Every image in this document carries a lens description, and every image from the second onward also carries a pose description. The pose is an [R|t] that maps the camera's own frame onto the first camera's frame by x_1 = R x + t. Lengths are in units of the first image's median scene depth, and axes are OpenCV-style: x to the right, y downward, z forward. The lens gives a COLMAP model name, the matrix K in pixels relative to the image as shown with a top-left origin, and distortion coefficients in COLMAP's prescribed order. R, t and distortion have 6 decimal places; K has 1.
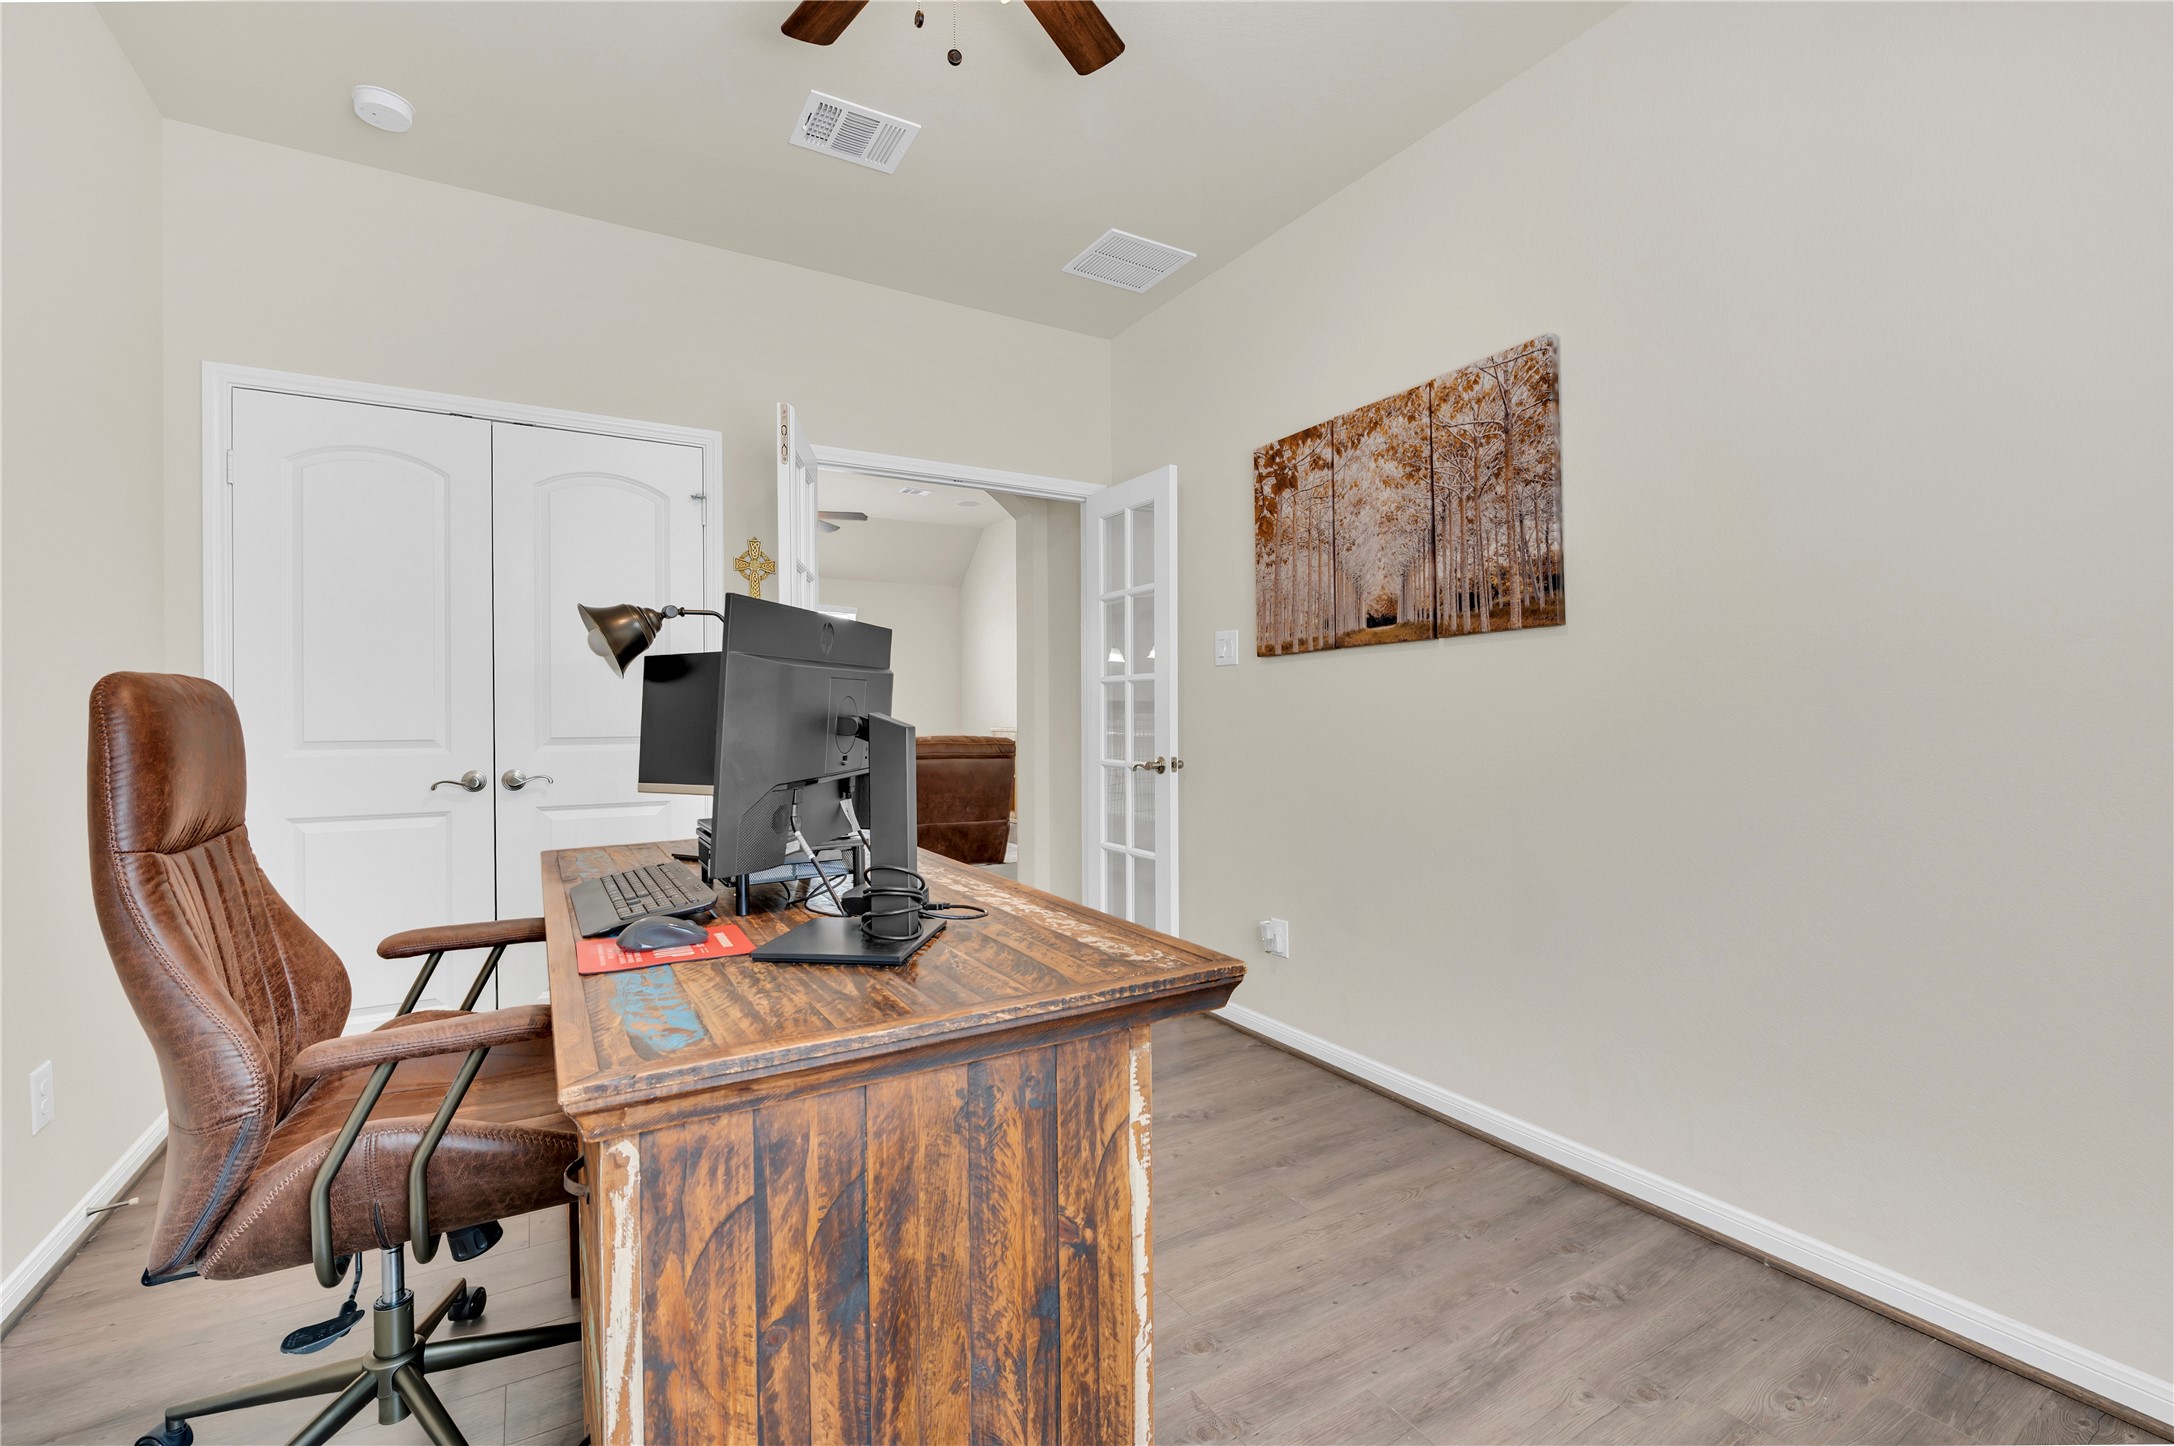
lens RADIAL K [[919.0, 0, 1105.3], [0, 919.0, 720.1], [0, 0, 1]] dist [-0.006069, -0.000493]
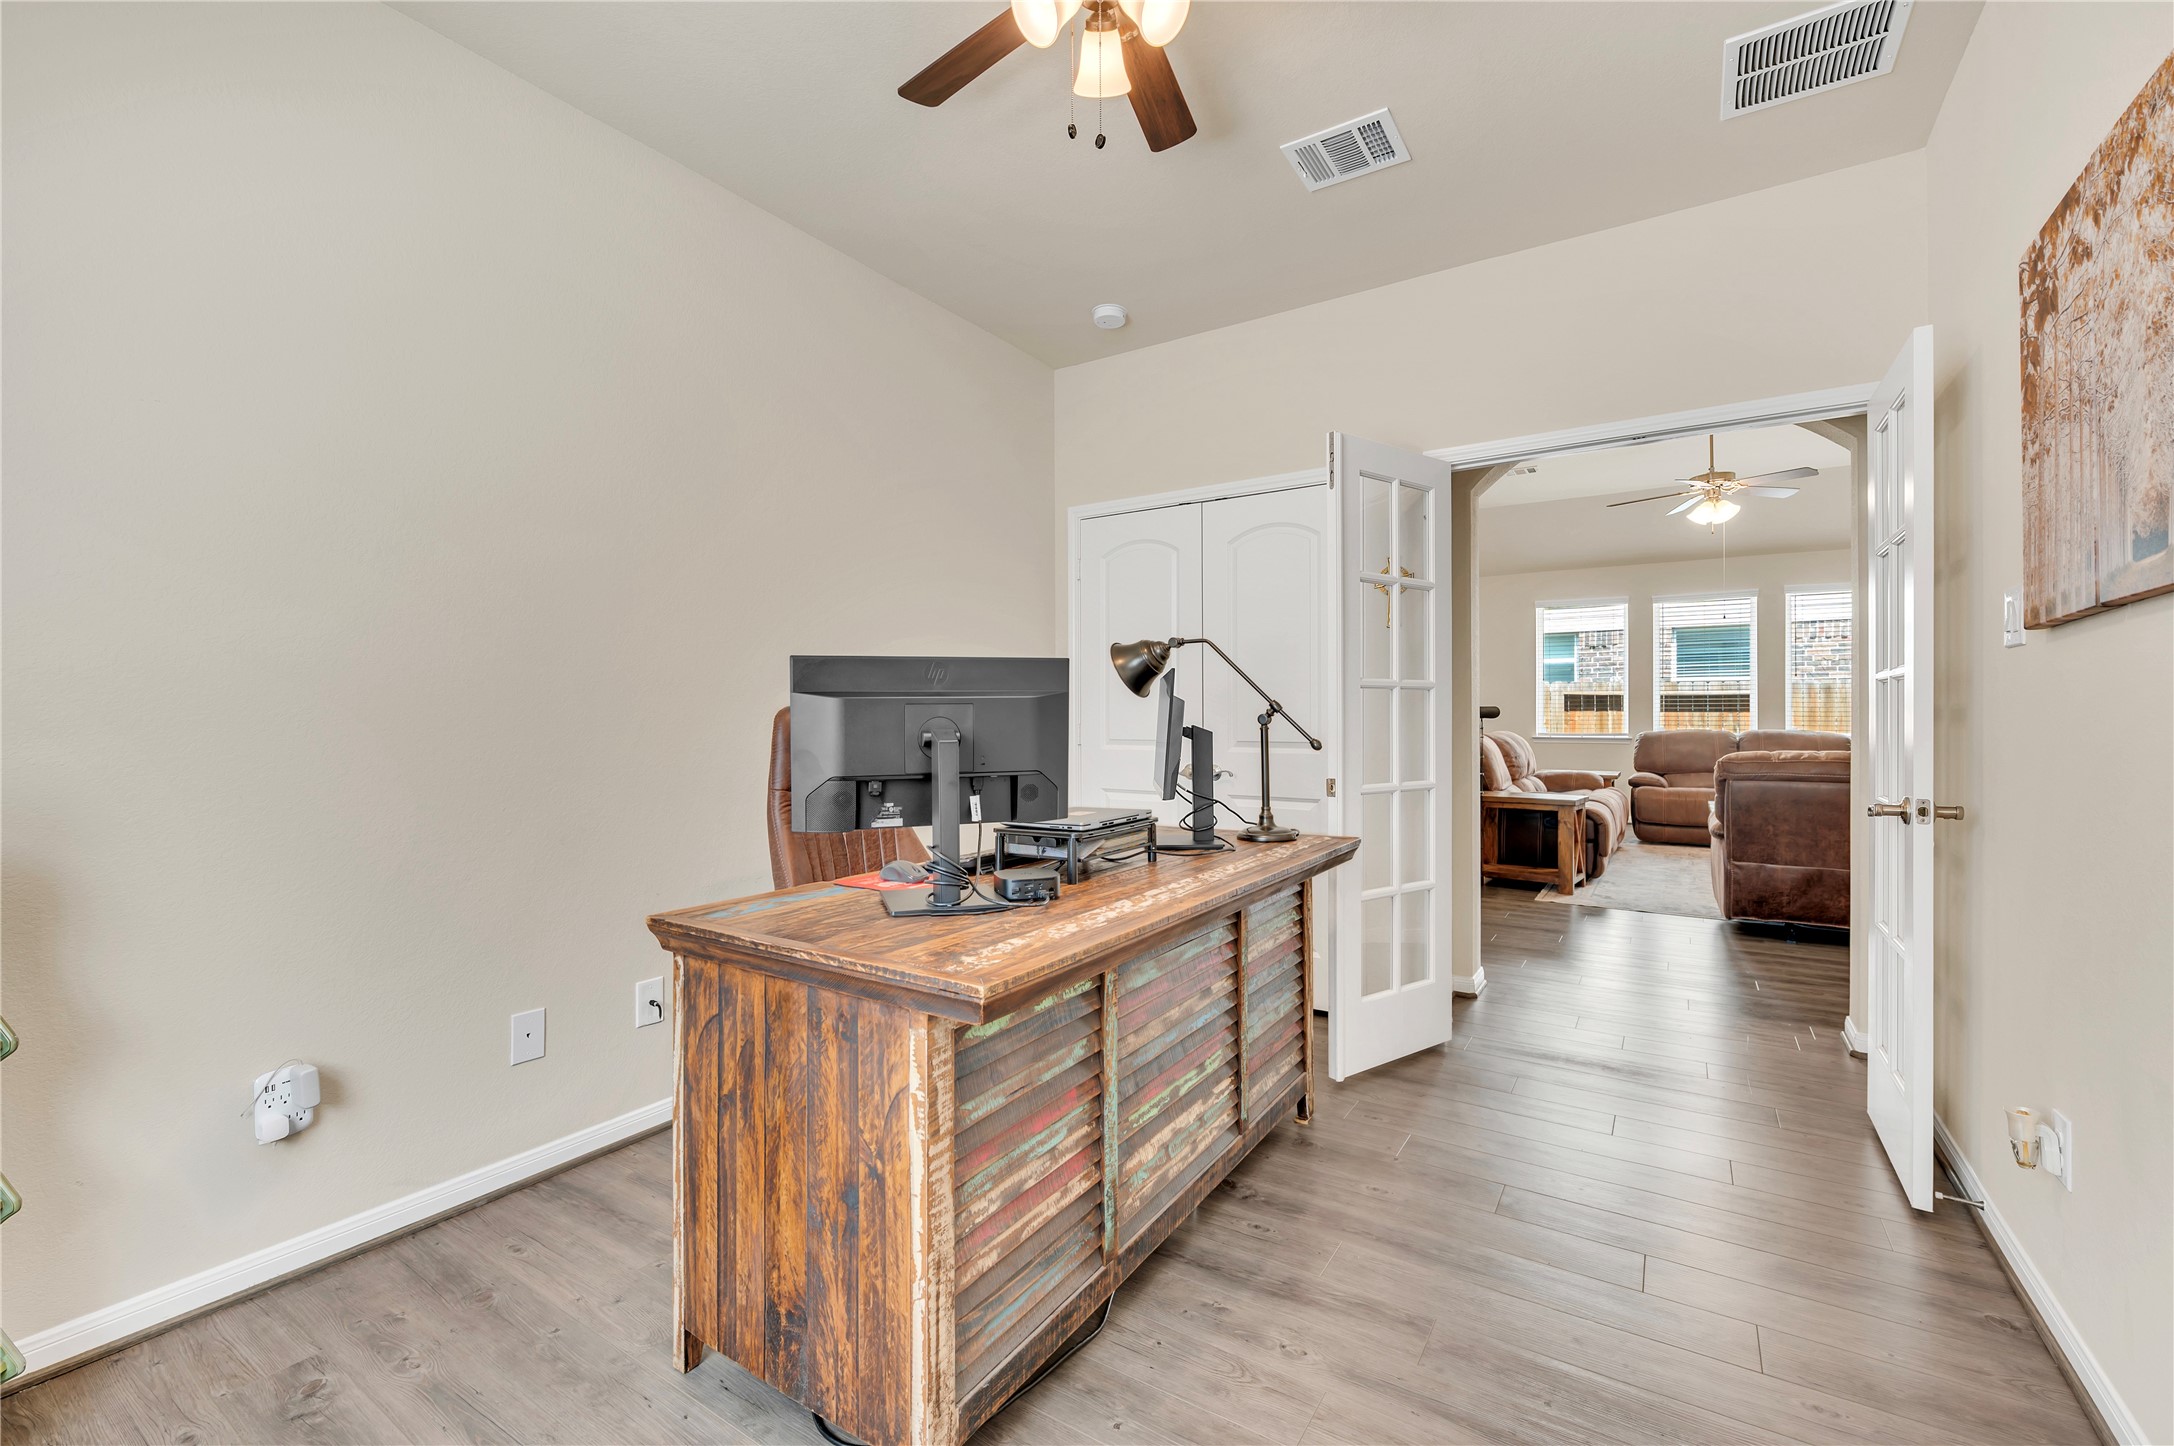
lens RADIAL K [[919.0, 0, 1105.3], [0, 919.0, 720.1], [0, 0, 1]] dist [-0.006069, -0.000493]
pose [[0.435441, 0.006409, -0.900194, 1.159912], [-0.008296, 0.999961, 0.003106, -0.031123], [0.900179, 0.006115, 0.435477, 0.715964]]
